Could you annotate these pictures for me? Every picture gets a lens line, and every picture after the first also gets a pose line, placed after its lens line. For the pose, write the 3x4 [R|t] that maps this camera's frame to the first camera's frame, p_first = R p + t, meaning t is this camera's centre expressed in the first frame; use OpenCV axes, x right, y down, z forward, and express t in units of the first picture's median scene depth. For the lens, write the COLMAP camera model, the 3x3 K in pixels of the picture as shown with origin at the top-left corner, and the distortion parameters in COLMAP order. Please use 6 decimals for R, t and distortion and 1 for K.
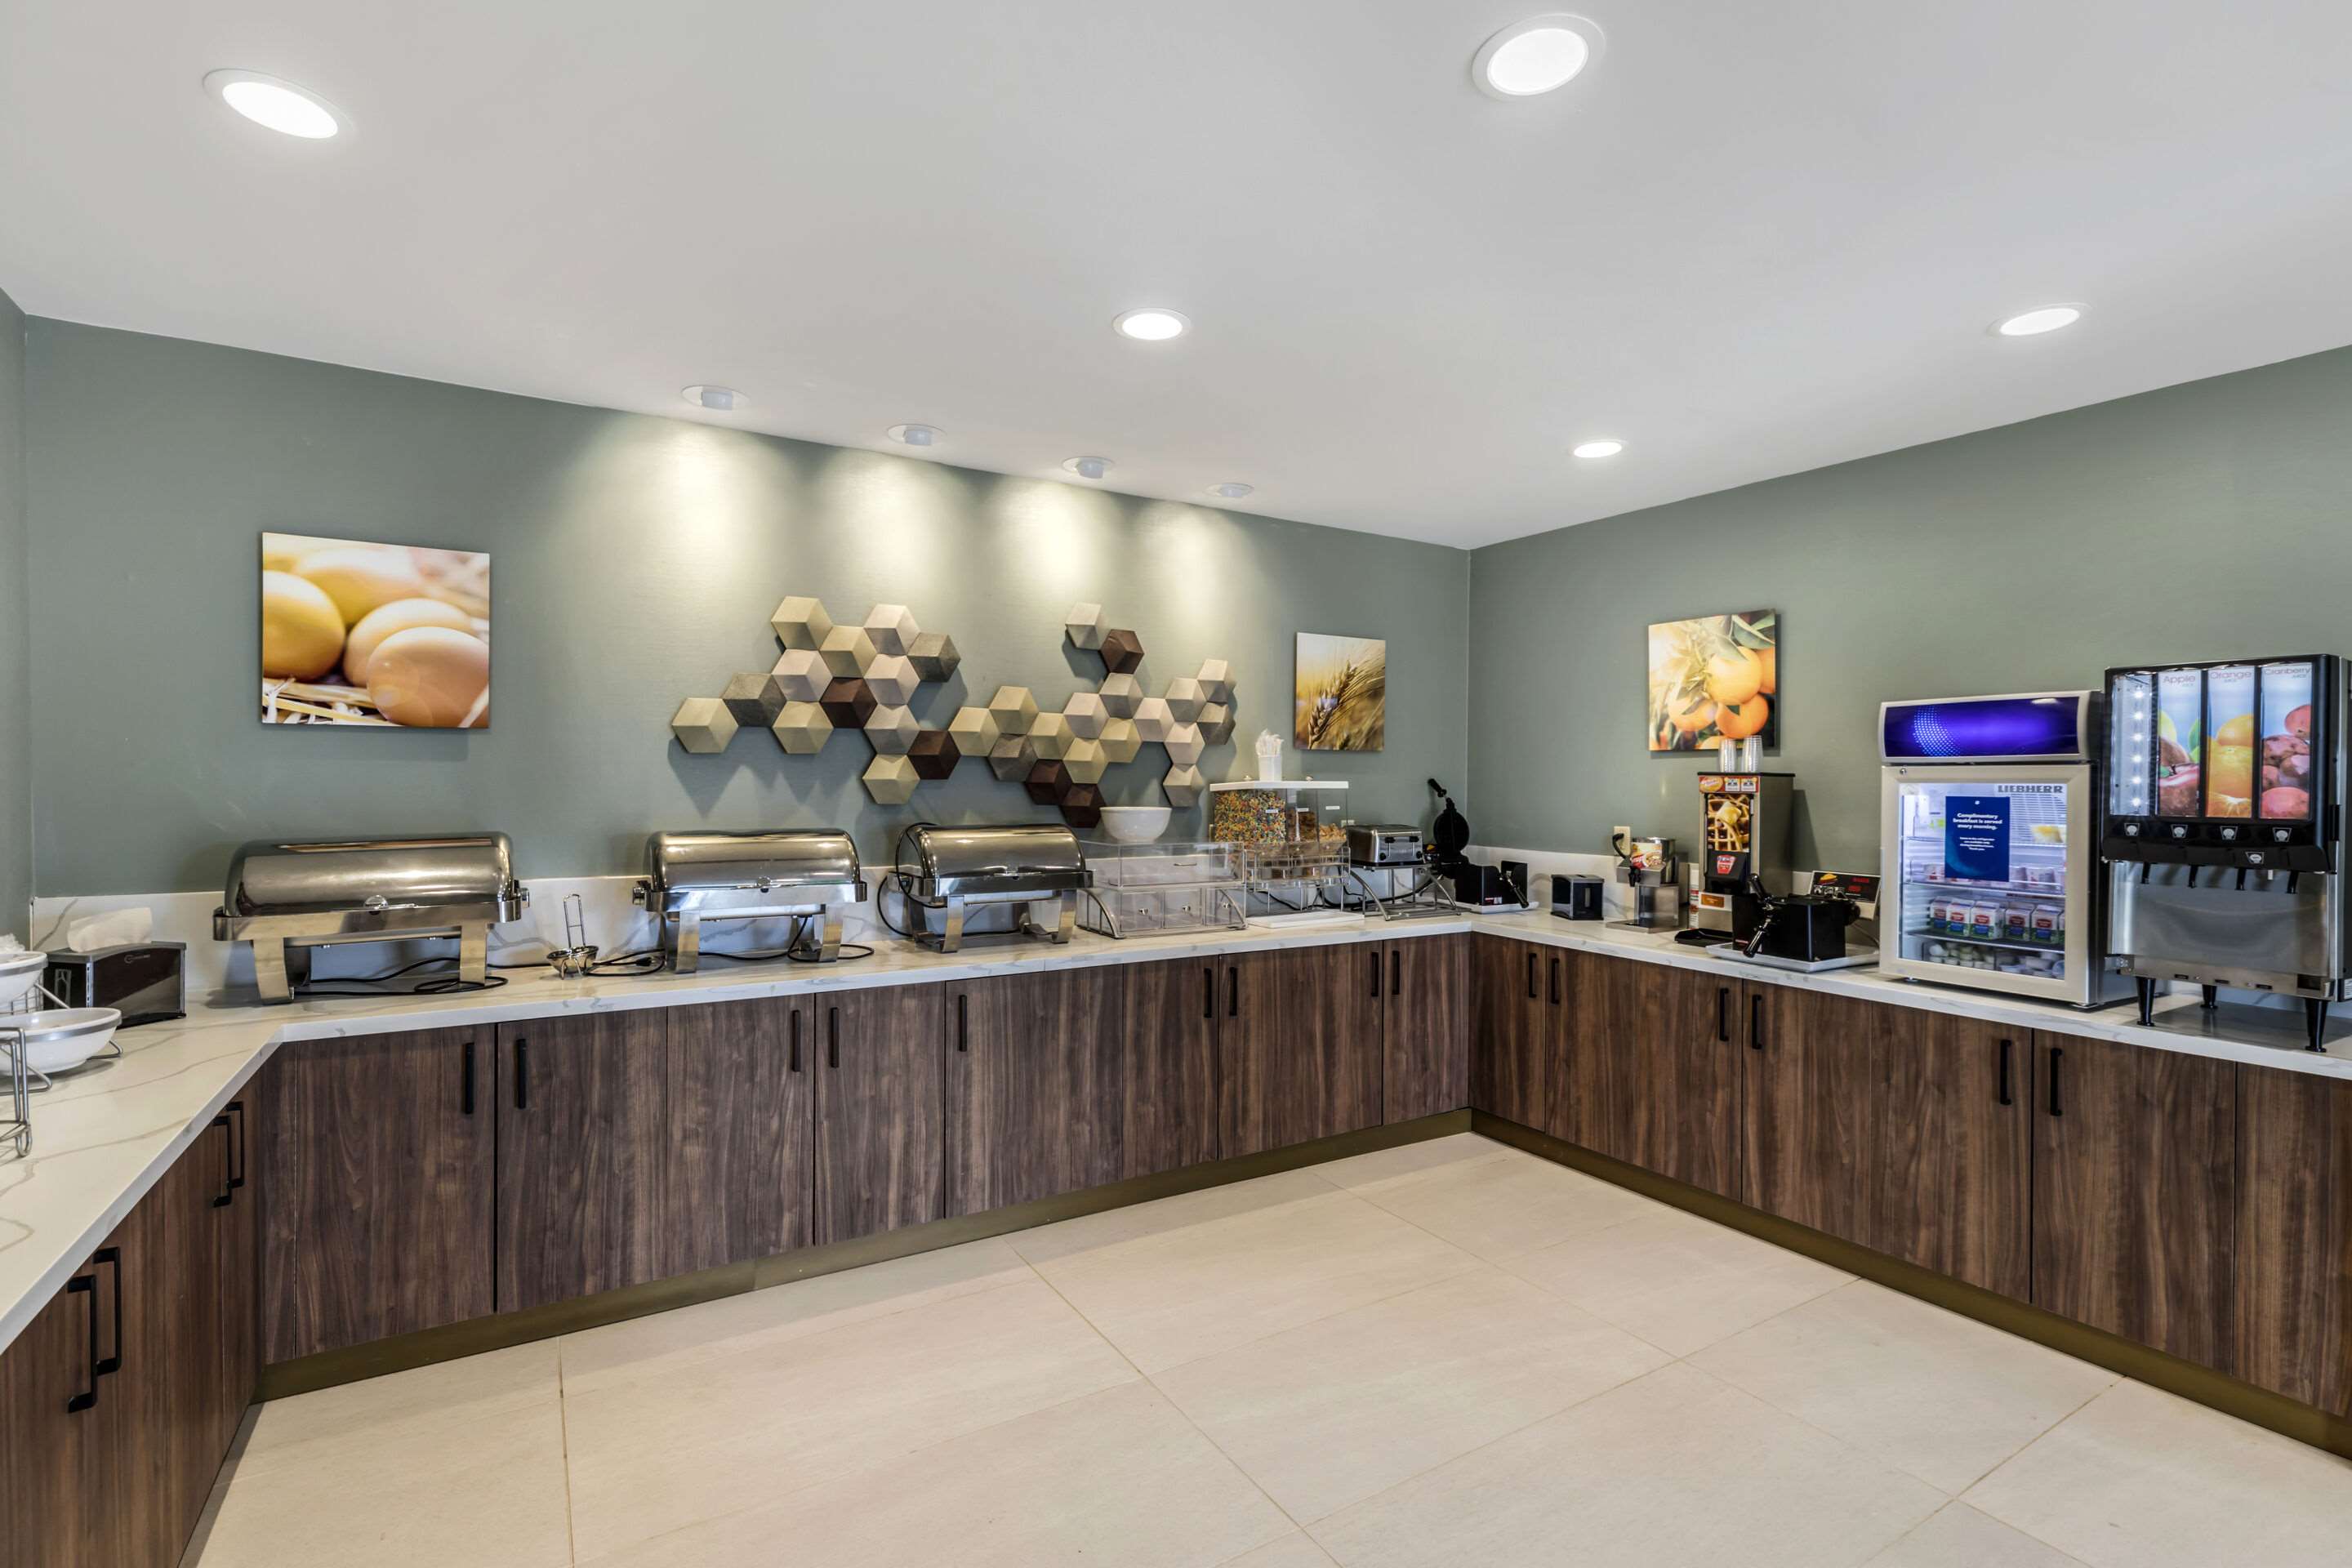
lens RADIAL K [[1074.5, 0, 1181.5], [0, 1074.5, 778.1], [0, 0, 1]] dist [-0.000383, -0.000775]
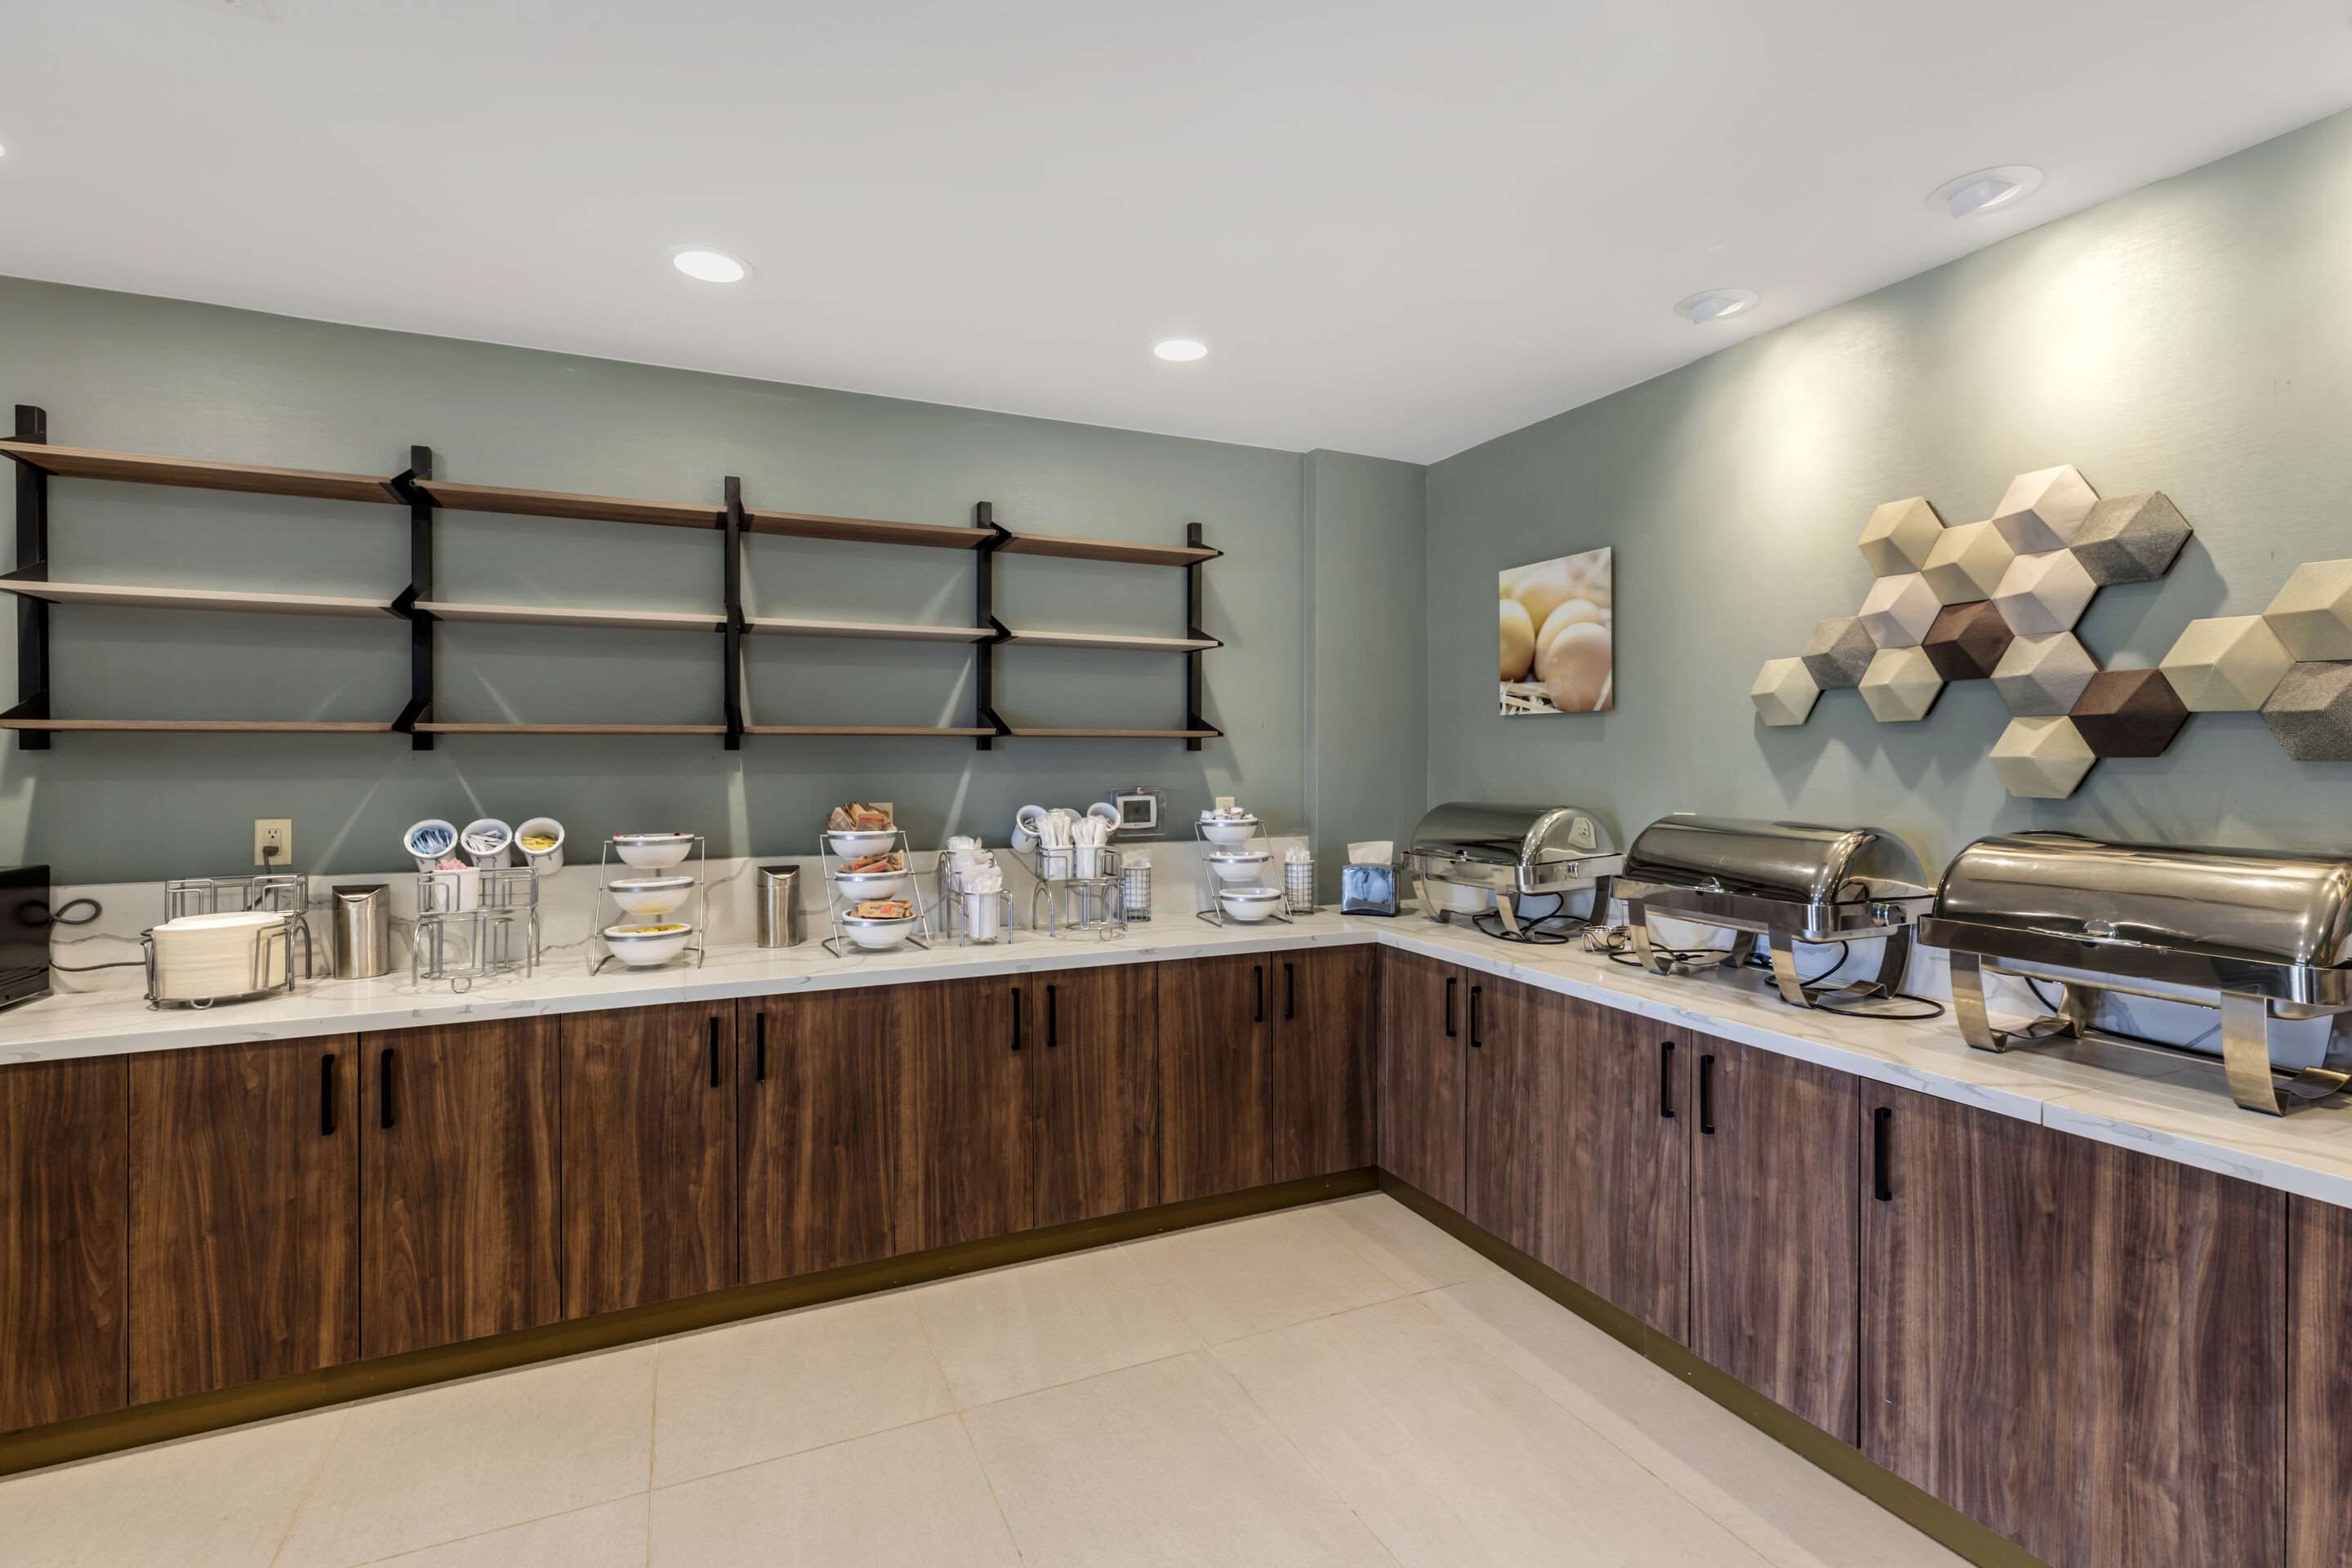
lens RADIAL K [[1074.5, 0, 1181.5], [0, 1074.5, 778.1], [0, 0, 1]] dist [-0.000383, -0.000775]
pose [[-0.111042, 0.011868, -0.993745, 0.427012], [-0.008312, 0.999883, 0.012870, 0.009989], [0.993781, 0.009689, -0.110931, 0.643683]]
